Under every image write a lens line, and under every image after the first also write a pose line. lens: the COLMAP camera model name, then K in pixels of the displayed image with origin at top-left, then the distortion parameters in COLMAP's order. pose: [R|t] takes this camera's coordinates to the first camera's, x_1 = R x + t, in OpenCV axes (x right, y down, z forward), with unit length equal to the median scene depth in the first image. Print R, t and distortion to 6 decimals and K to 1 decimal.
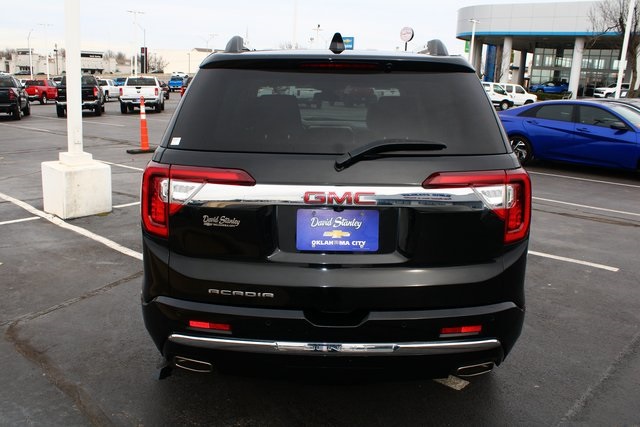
lens RADIAL K [[582.0, 0, 320.0], [0, 582.0, 213.5], [0, 0, 1]] dist [-0.083689, -0.002191]
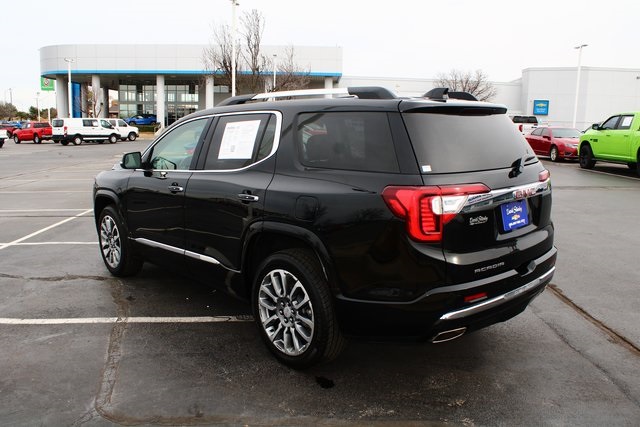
lens RADIAL K [[552.9, 0, 320.0], [0, 552.9, 213.5], [0, 0, 1]] dist [-0.132768, 0.010266]
pose [[0.710520, -0.141343, 0.689336, -0.103887], [0.172589, 0.984701, 0.024013, -0.007731], [-0.682184, 0.101910, 0.724044, 0.022162]]
